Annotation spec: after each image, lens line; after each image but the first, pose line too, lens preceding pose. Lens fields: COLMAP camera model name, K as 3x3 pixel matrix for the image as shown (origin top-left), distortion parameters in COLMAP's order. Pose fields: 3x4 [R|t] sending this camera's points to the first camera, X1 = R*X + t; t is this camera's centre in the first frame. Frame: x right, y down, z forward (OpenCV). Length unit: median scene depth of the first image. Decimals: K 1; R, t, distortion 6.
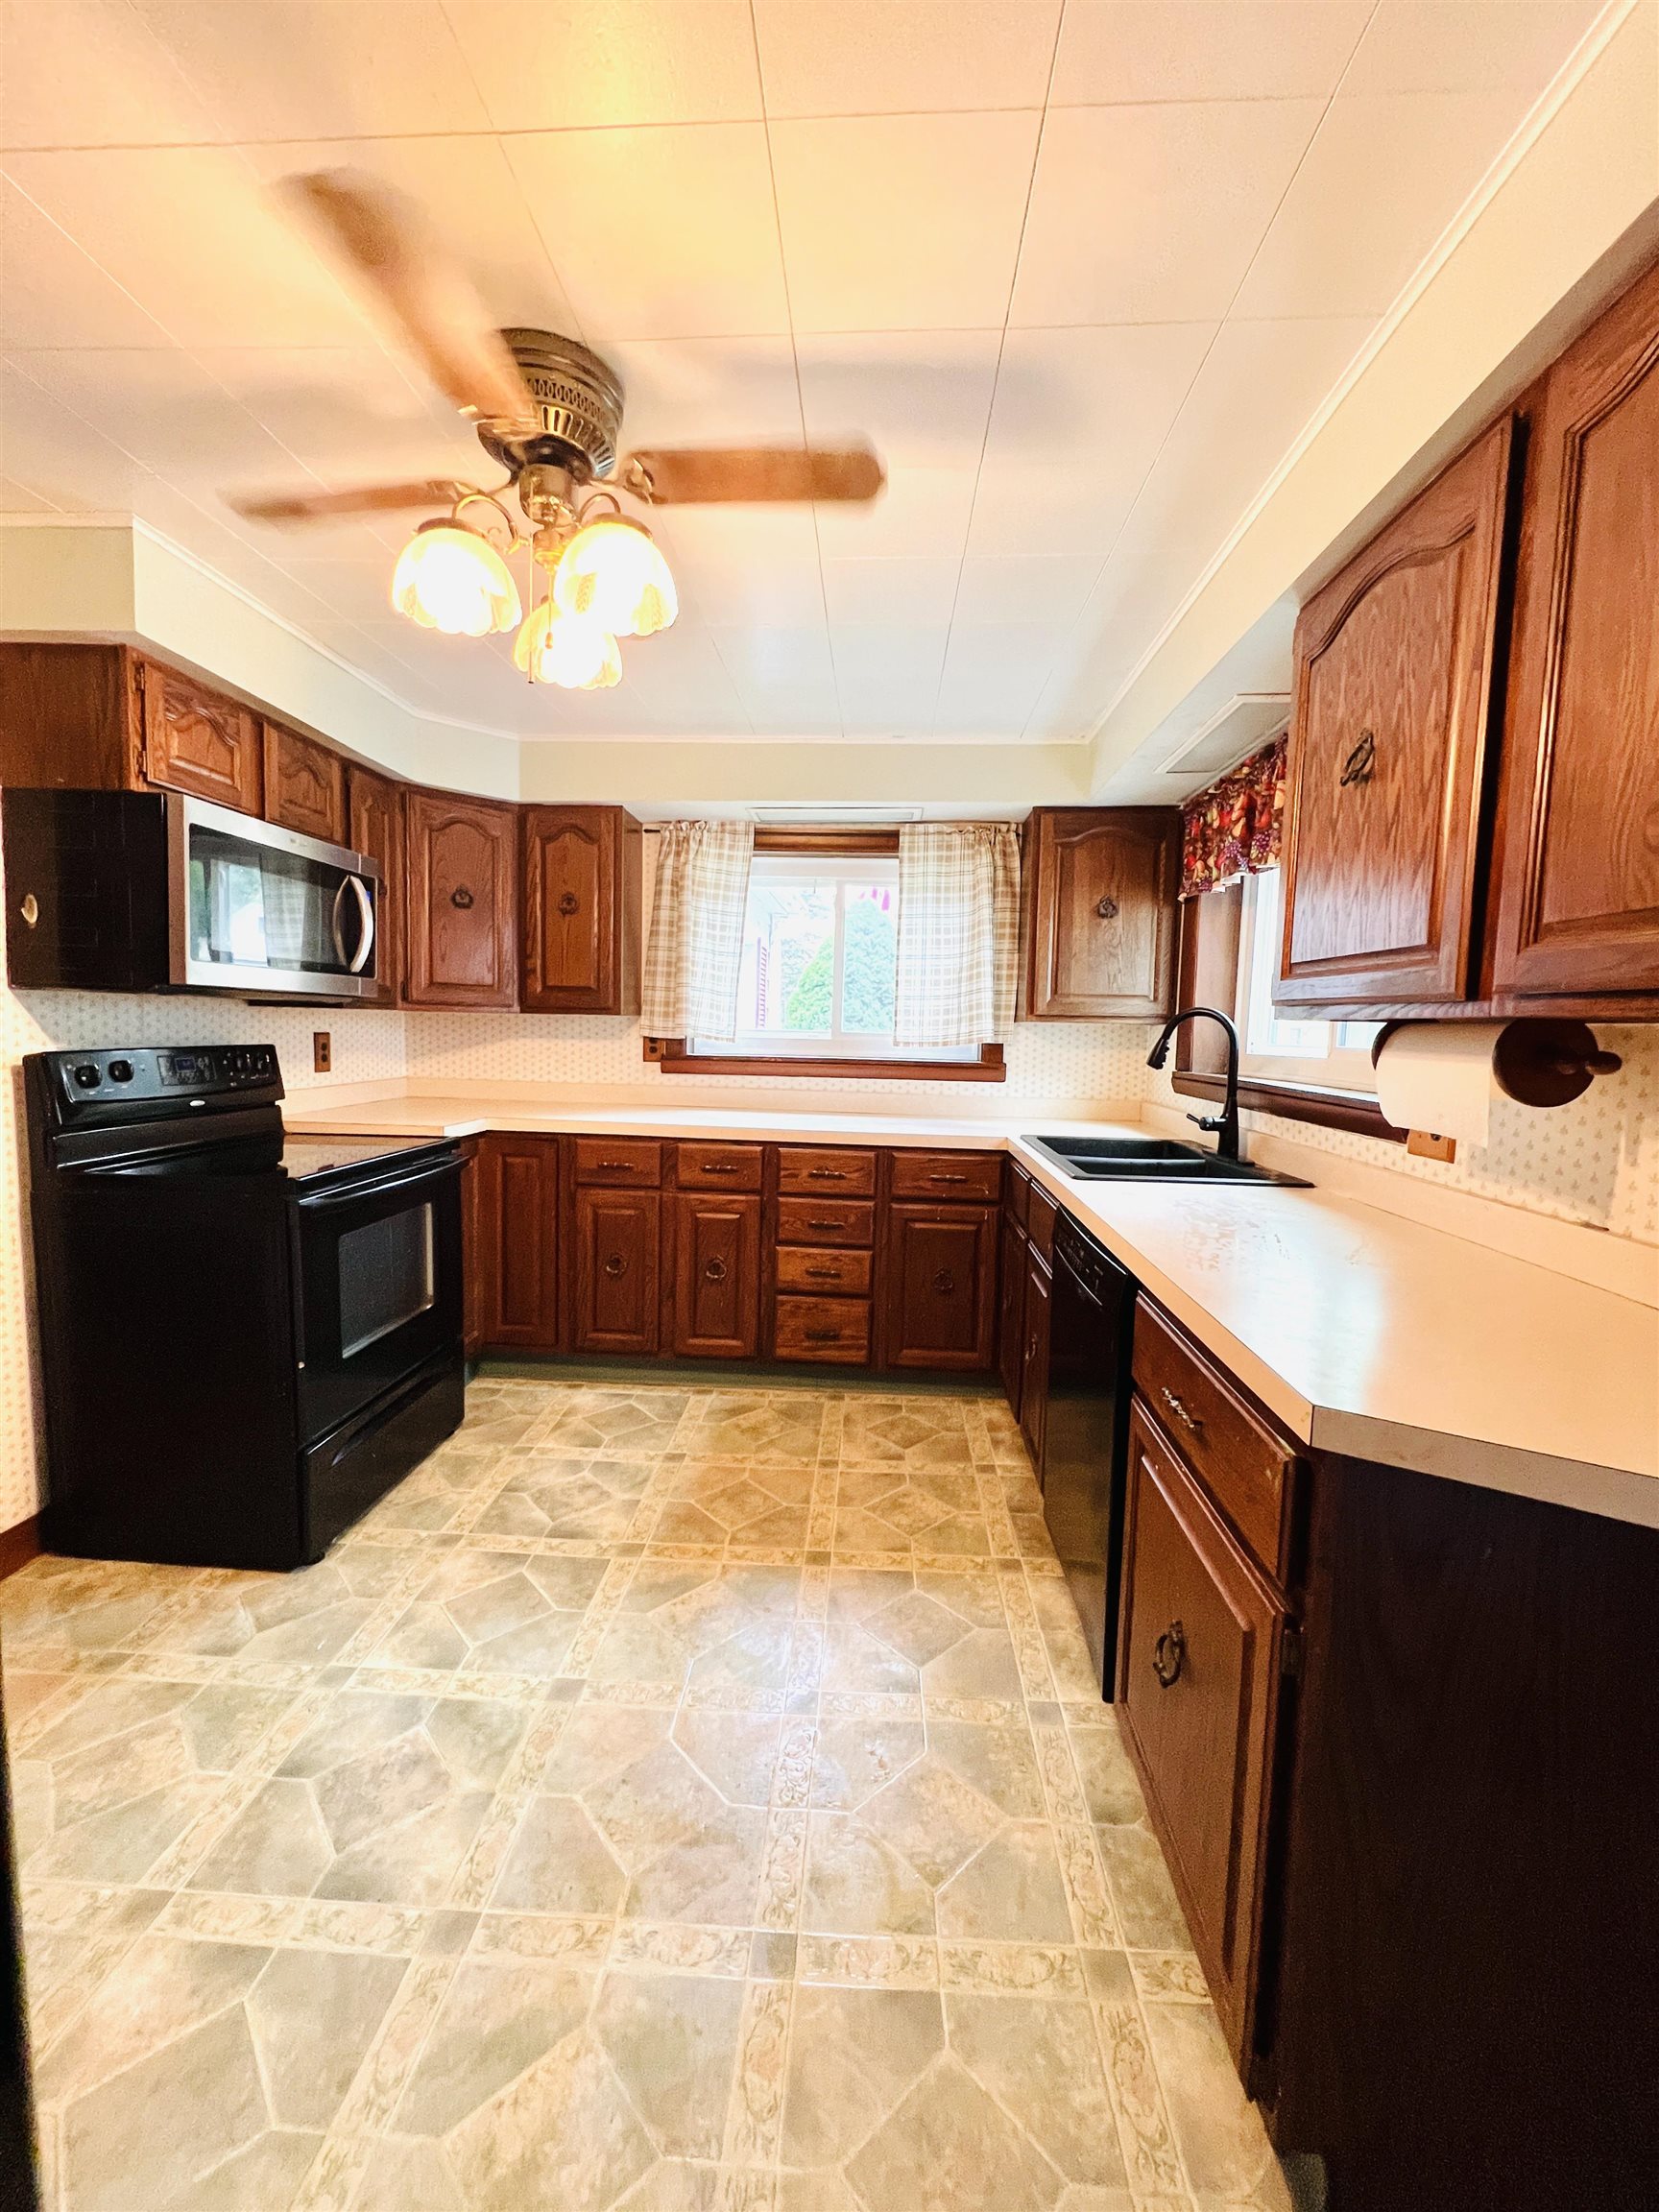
lens RADIAL K [[889.5, 0, 834.0], [0, 889.5, 1099.1], [0, 0, 1]] dist [0.000377, 0.000746]
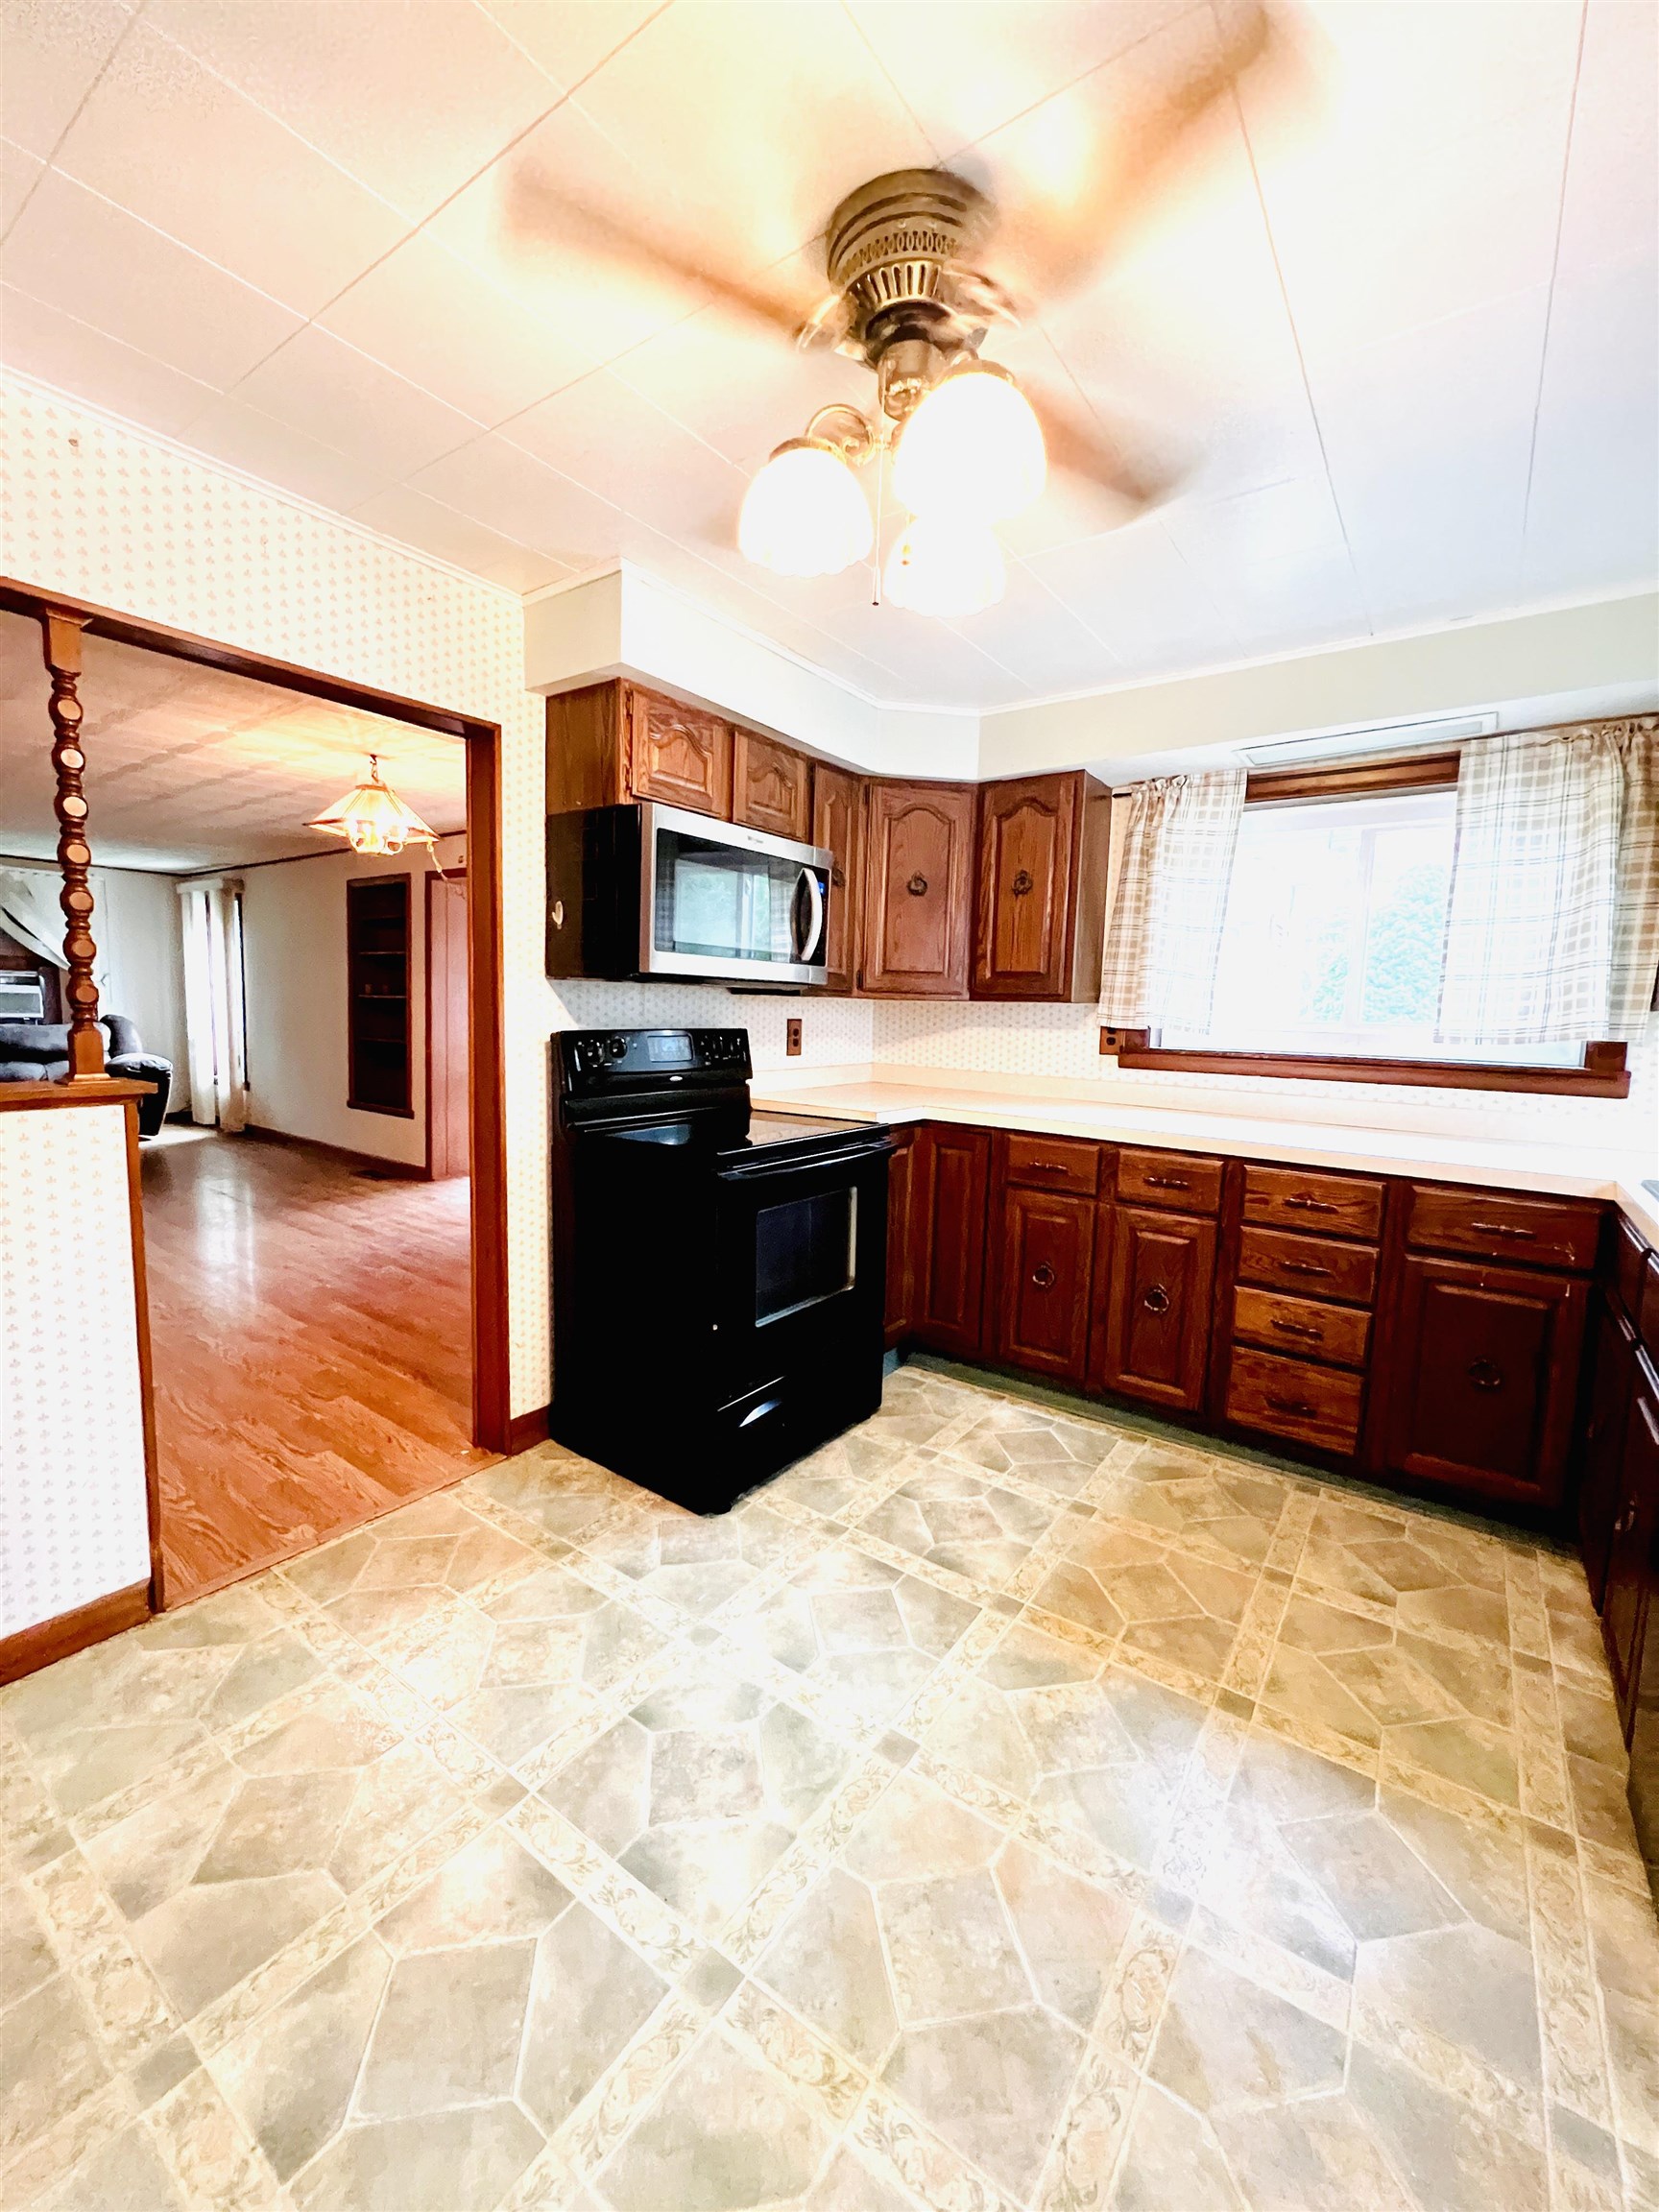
lens RADIAL K [[888.6, 0, 834.0], [0, 888.6, 1098.2], [0, 0, 1]] dist [-0.001355, 0.000387]
pose [[0.843355, 0.053913, -0.534646, 0.052951], [-0.050813, 0.998497, 0.020535, -0.003172], [0.534949, 0.009849, 0.844827, 0.120414]]
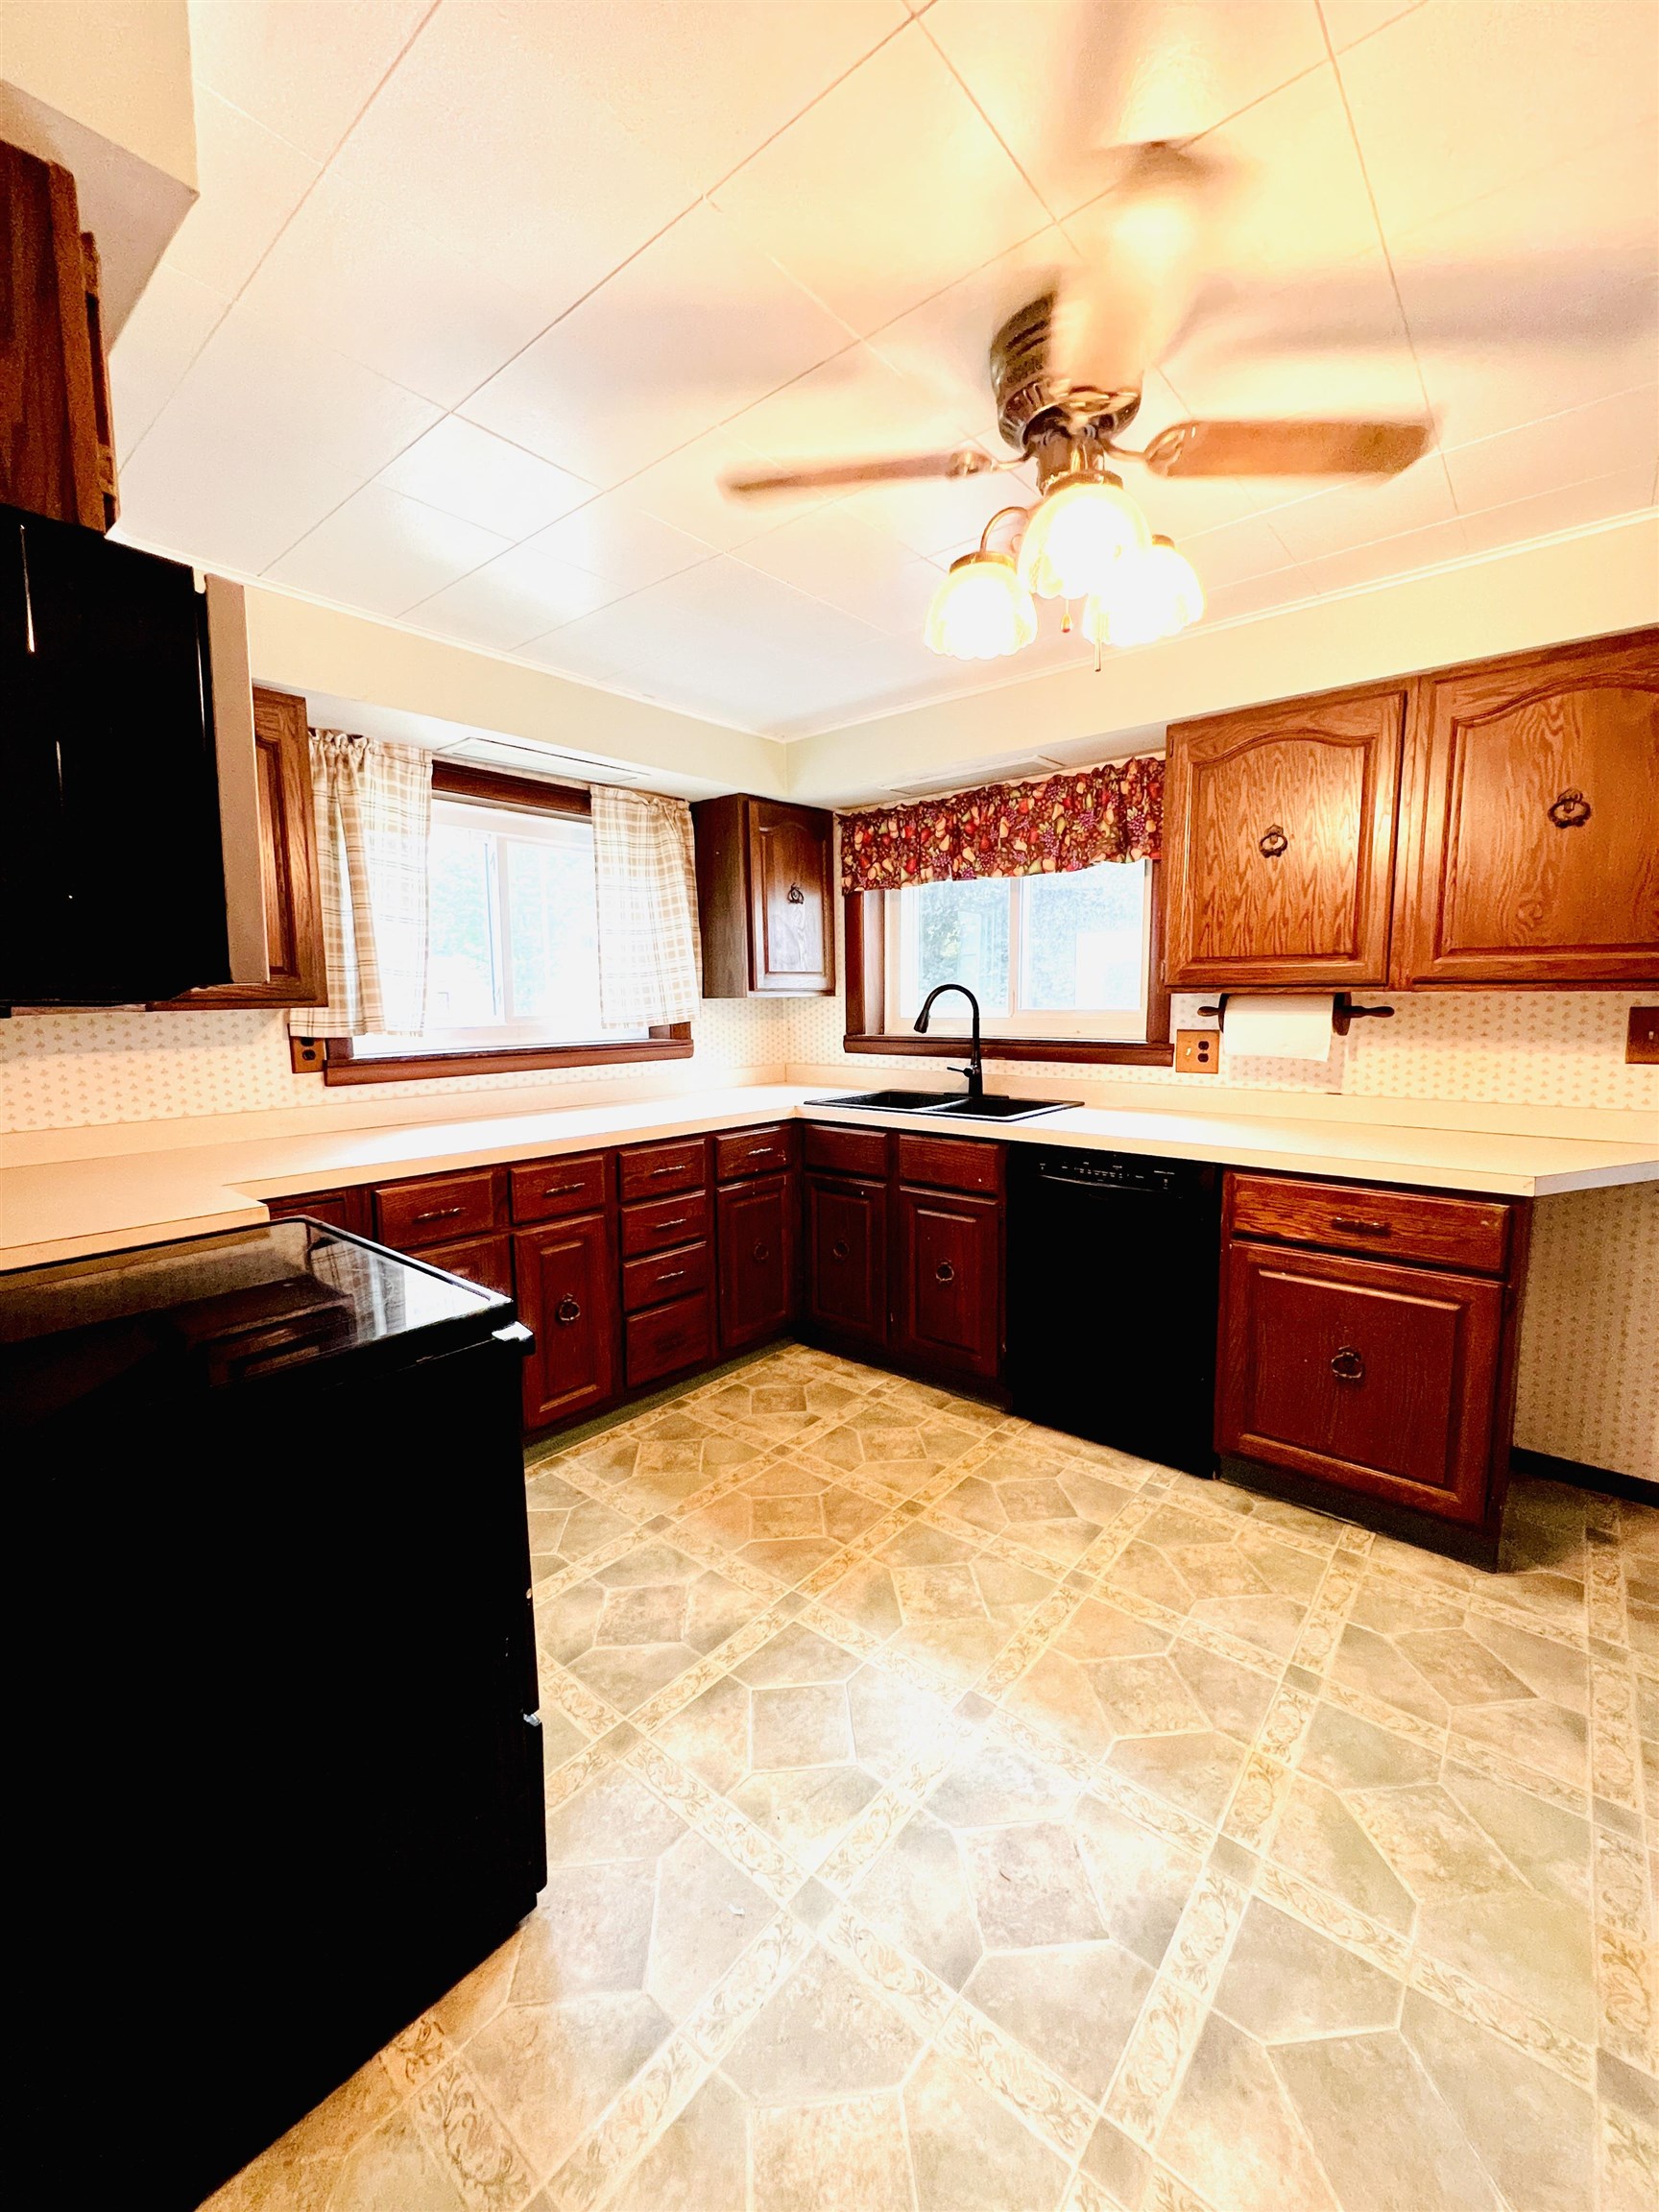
lens RADIAL K [[889.5, 0, 834.0], [0, 889.5, 1099.1], [0, 0, 1]] dist [0.000377, 0.000746]
pose [[0.598208, -0.123106, 0.791828, -0.638430], [0.091180, 0.992169, 0.085369, -0.053679], [-0.796136, 0.021131, 0.604748, 0.309123]]
